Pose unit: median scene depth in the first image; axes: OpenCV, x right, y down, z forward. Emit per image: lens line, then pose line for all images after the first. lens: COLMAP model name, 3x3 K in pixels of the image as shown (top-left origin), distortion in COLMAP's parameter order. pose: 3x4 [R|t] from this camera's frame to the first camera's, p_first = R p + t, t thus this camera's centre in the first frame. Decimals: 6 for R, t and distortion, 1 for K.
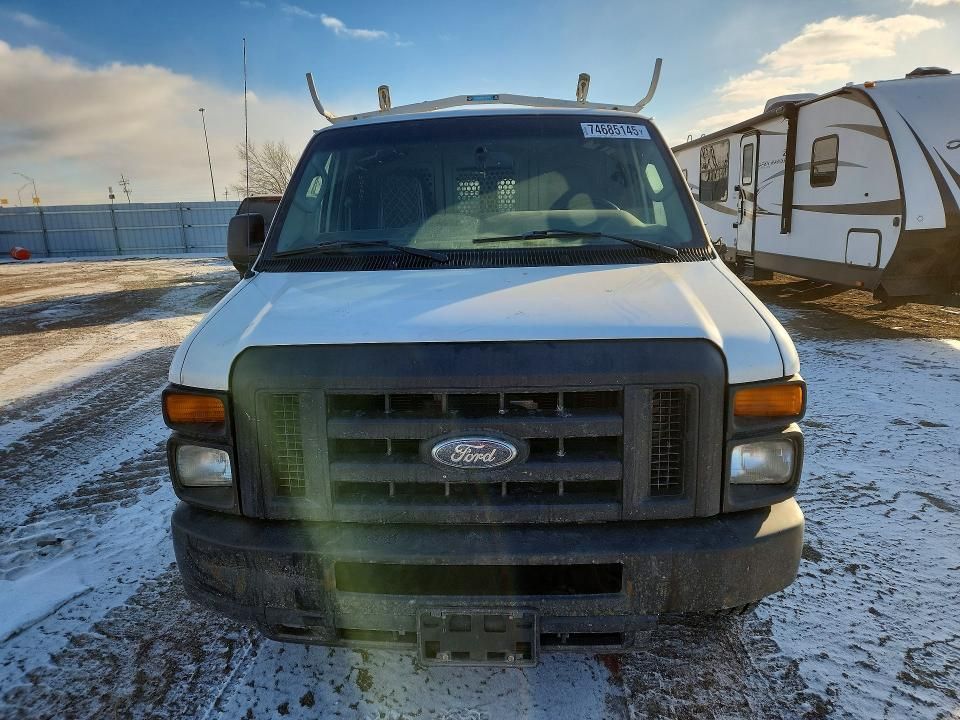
lens RADIAL K [[667.2, 0, 475.9], [0, 667.2, 353.5], [0, 0, 1]] dist [0.039993, -0.013866]
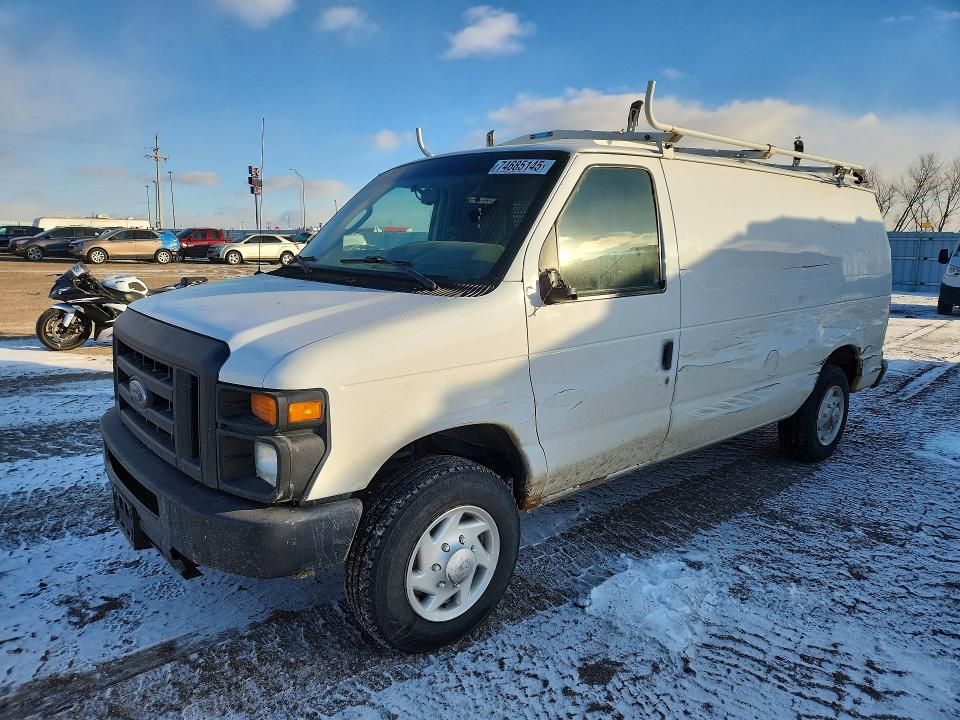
lens RADIAL K [[667.2, 0, 475.4], [0, 667.2, 364.3], [0, 0, 1]] dist [0.039993, -0.013866]
pose [[0.666344, 0.182637, -0.722931, 0.766868], [-0.201587, 0.977560, 0.061157, -0.076008], [0.717878, 0.104981, 0.688208, 0.247519]]
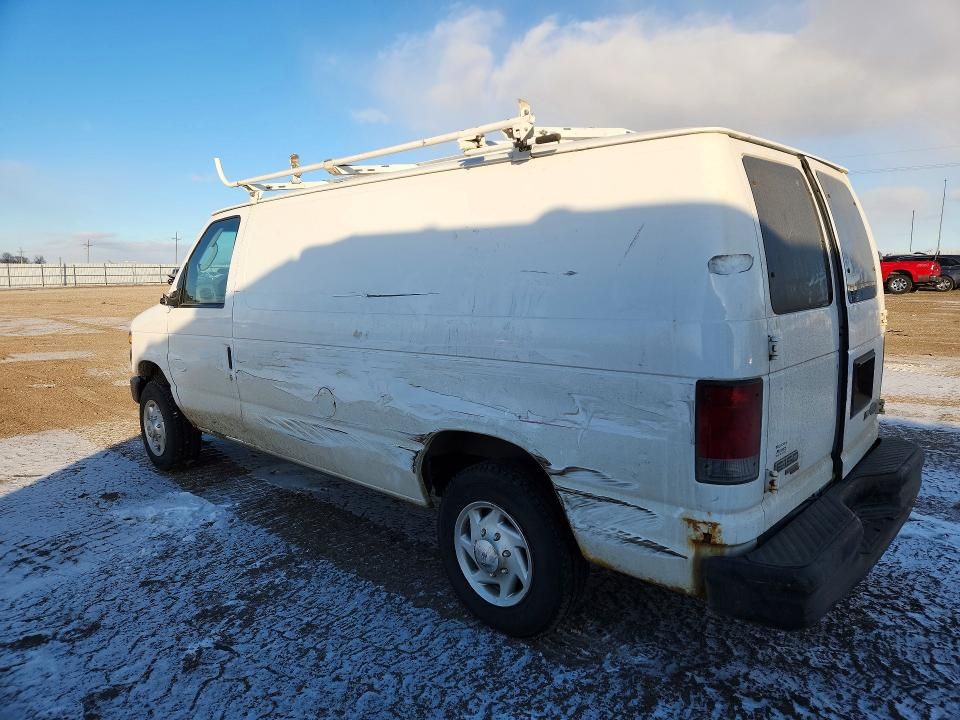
lens RADIAL K [[667.2, 0, 483.5], [0, 667.2, 359.3], [0, 0, 1]] dist [0.039993, -0.013866]
pose [[-0.686515, 0.185963, -0.702933, 0.795971], [-0.081978, 0.940782, 0.328951, -0.513201], [0.722479, 0.283455, -0.630616, 2.155604]]
